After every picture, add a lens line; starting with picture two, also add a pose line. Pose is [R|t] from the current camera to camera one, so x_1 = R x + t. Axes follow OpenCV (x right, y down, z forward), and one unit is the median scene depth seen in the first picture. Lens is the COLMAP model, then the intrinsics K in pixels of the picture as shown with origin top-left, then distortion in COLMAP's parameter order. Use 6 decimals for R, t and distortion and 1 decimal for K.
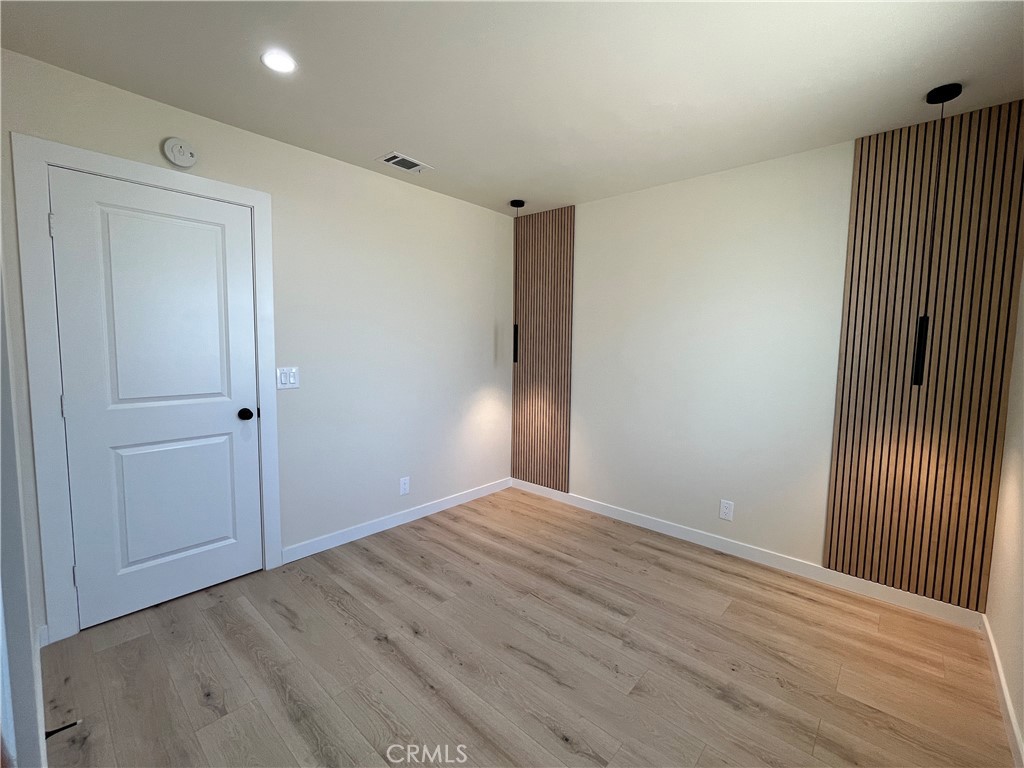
lens RADIAL K [[411.7, 0, 516.2], [0, 411.7, 383.3], [0, 0, 1]] dist [-0.003875, 0.000623]
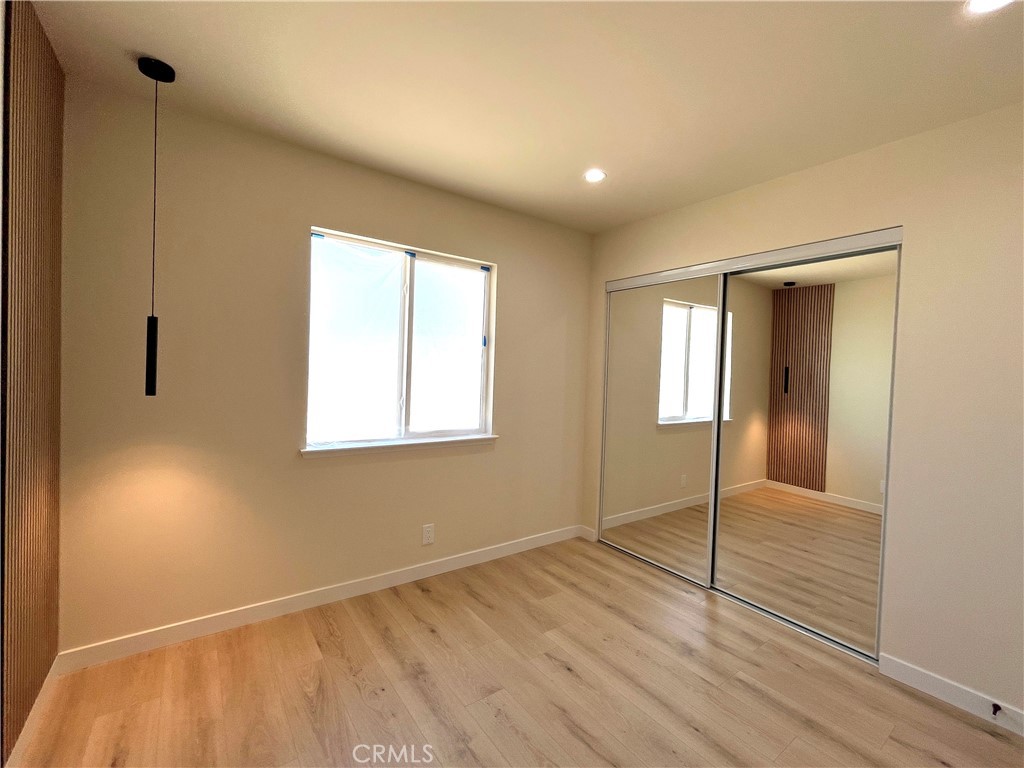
lens RADIAL K [[411.7, 0, 520.3], [0, 411.7, 377.8], [0, 0, 1]] dist [-0.003875, 0.000623]
pose [[-0.977700, -0.053539, 0.203066, 0.040511], [-0.032899, 0.994065, 0.103692, -0.142797], [-0.207413, 0.094699, -0.973659, 1.609655]]
